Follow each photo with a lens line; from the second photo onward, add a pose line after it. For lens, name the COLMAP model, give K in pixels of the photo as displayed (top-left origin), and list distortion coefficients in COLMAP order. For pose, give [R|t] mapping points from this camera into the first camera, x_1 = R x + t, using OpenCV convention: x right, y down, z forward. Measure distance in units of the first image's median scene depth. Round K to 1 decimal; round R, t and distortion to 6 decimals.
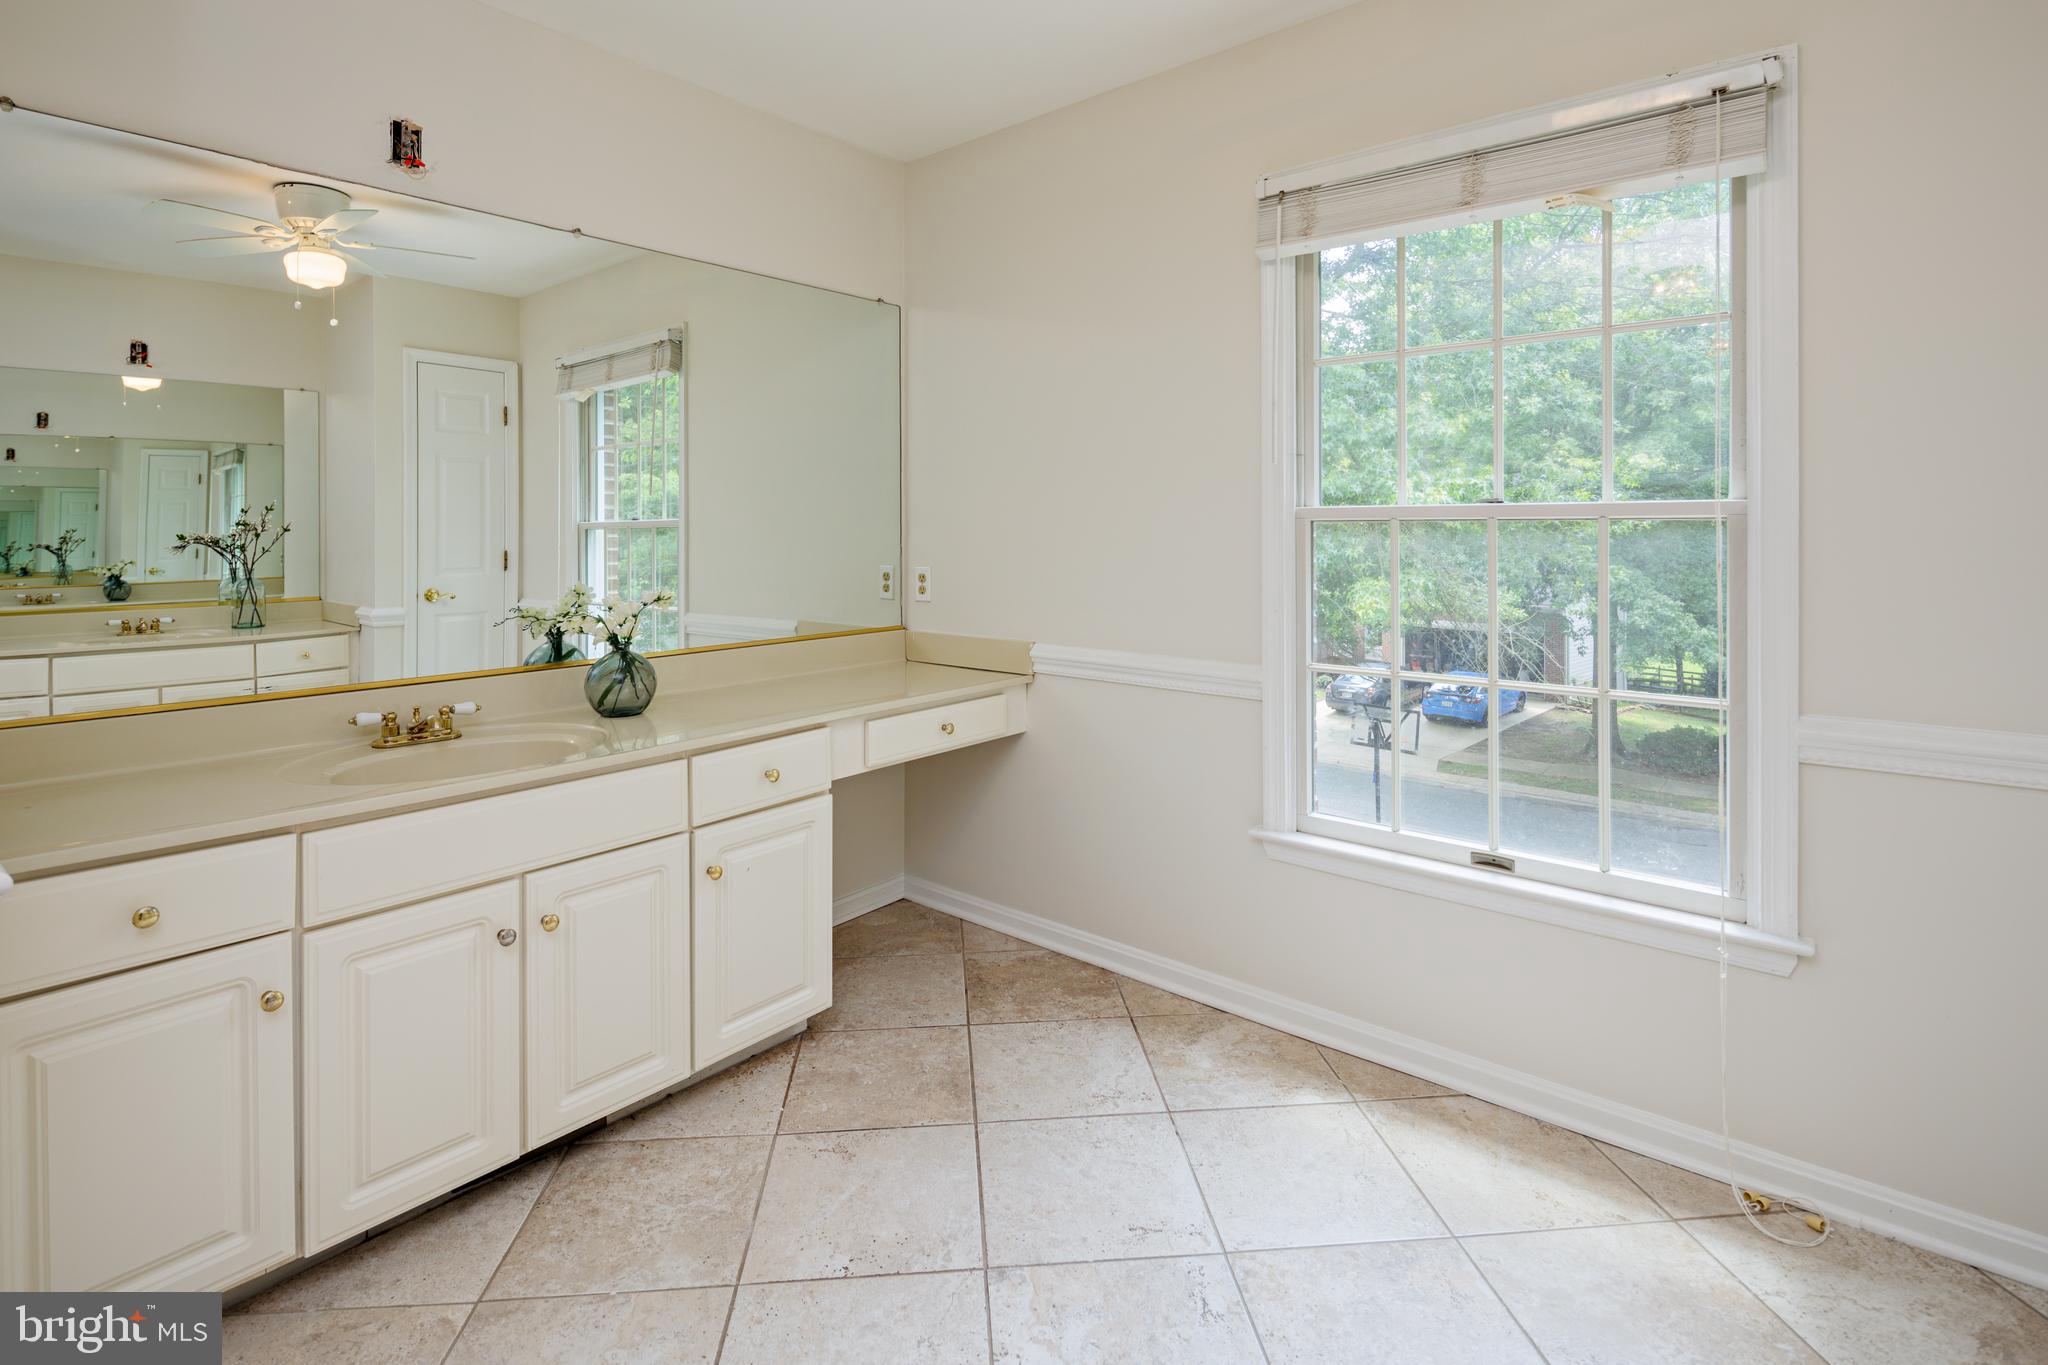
lens RADIAL K [[994.1, 0, 1009.3], [0, 994.1, 530.0], [0, 0, 1]] dist [-0.001424, -0.001745]
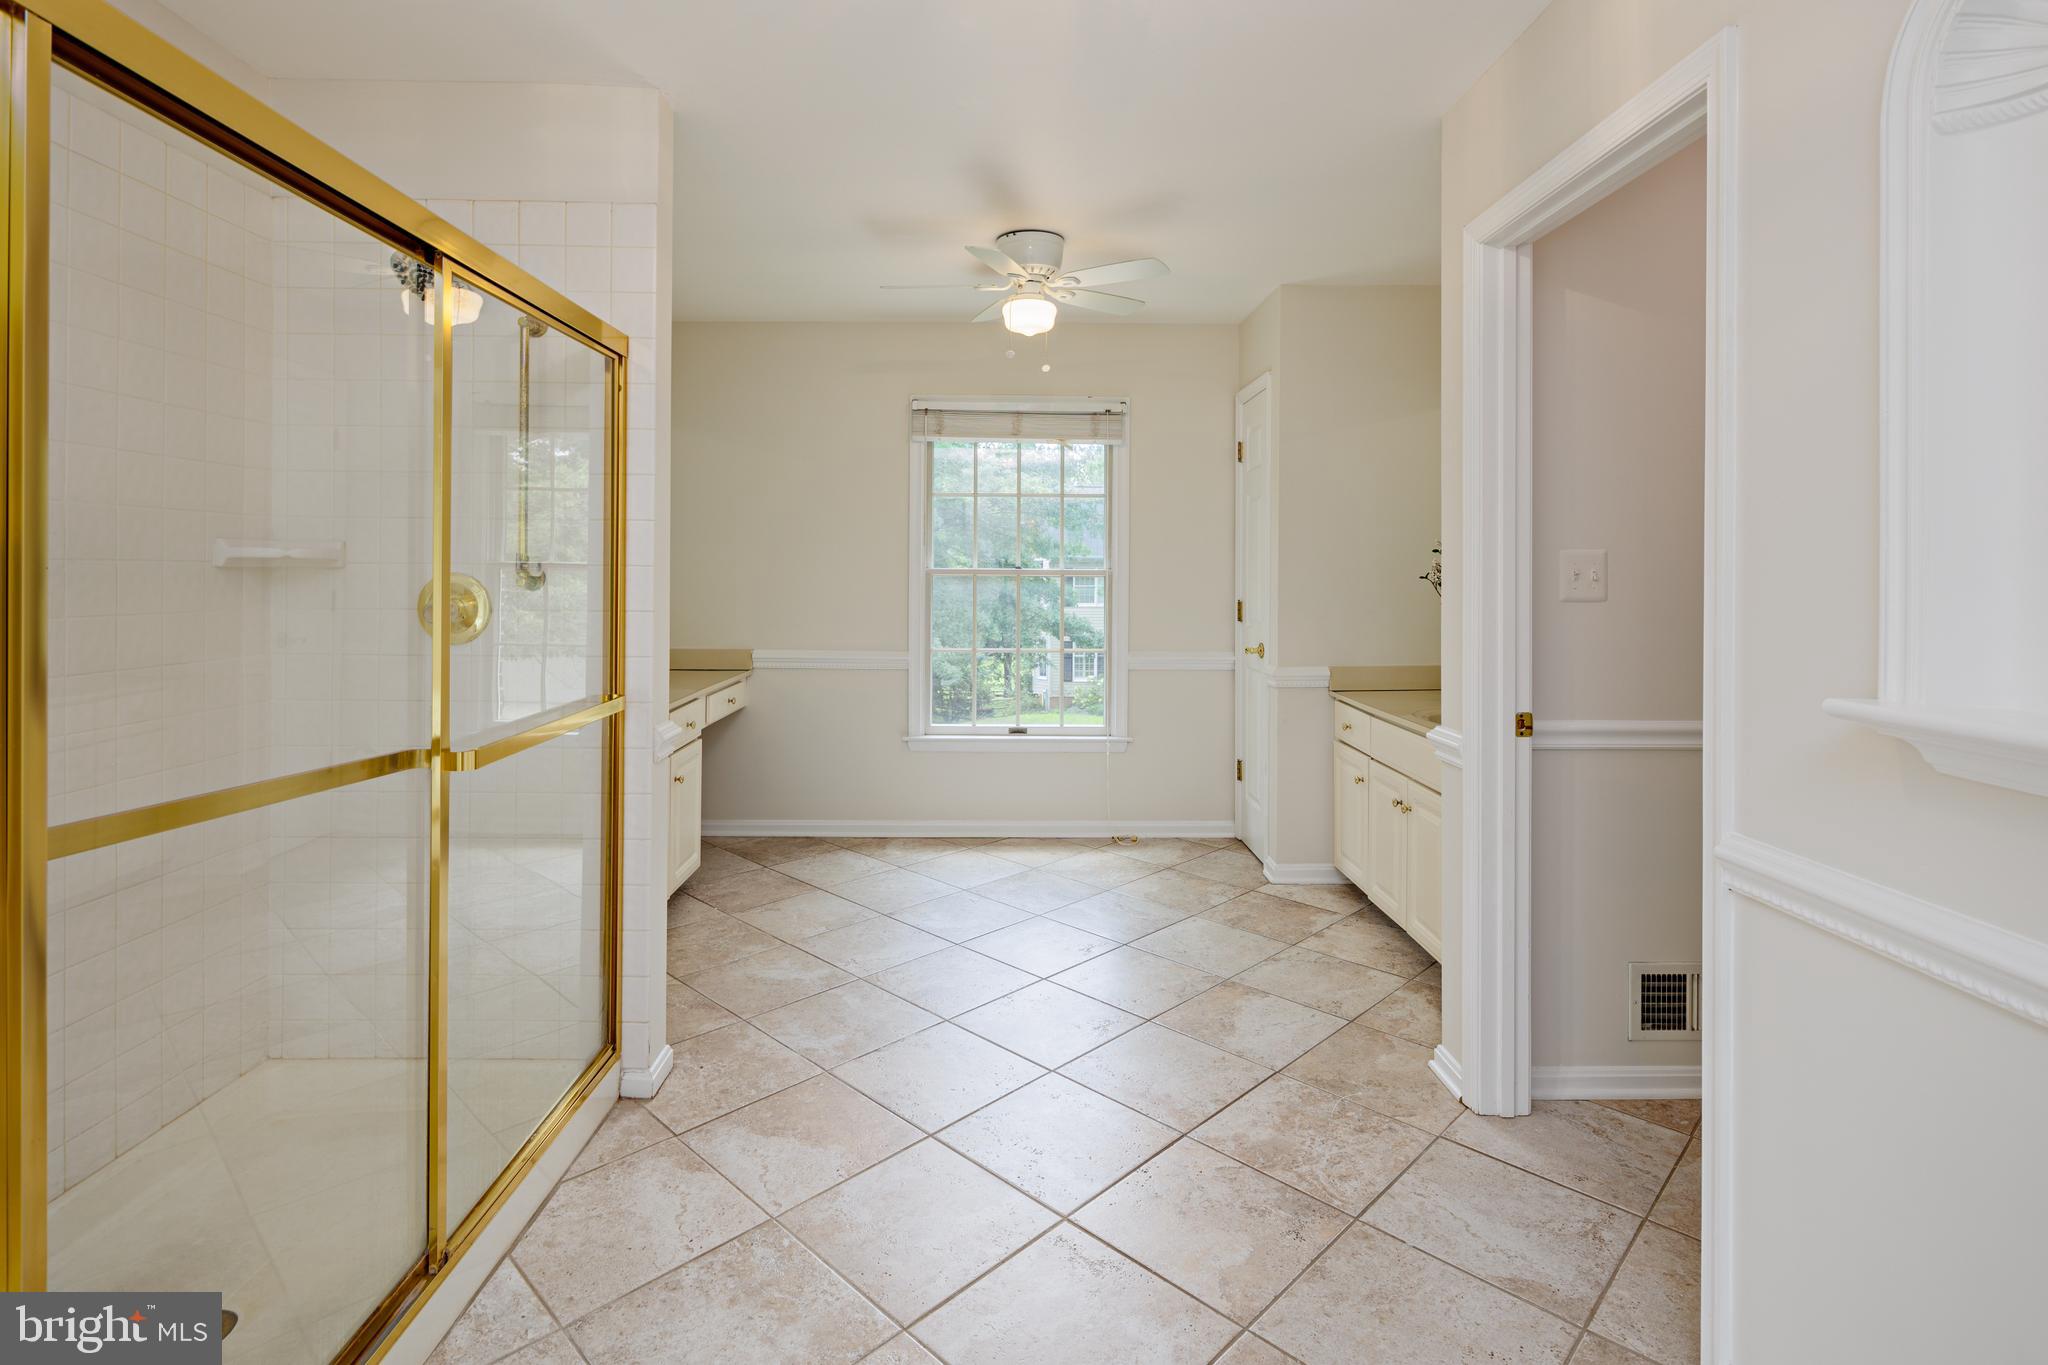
lens RADIAL K [[994.1, 0, 1015.3], [0, 994.1, 574.7], [0, 0, 1]] dist [-0.001424, -0.001745]
pose [[0.754028, 0.004909, 0.656824, -0.987203], [-0.007794, 0.999969, 0.001474, -0.017071], [-0.656796, -0.006230, 0.754042, -0.673472]]
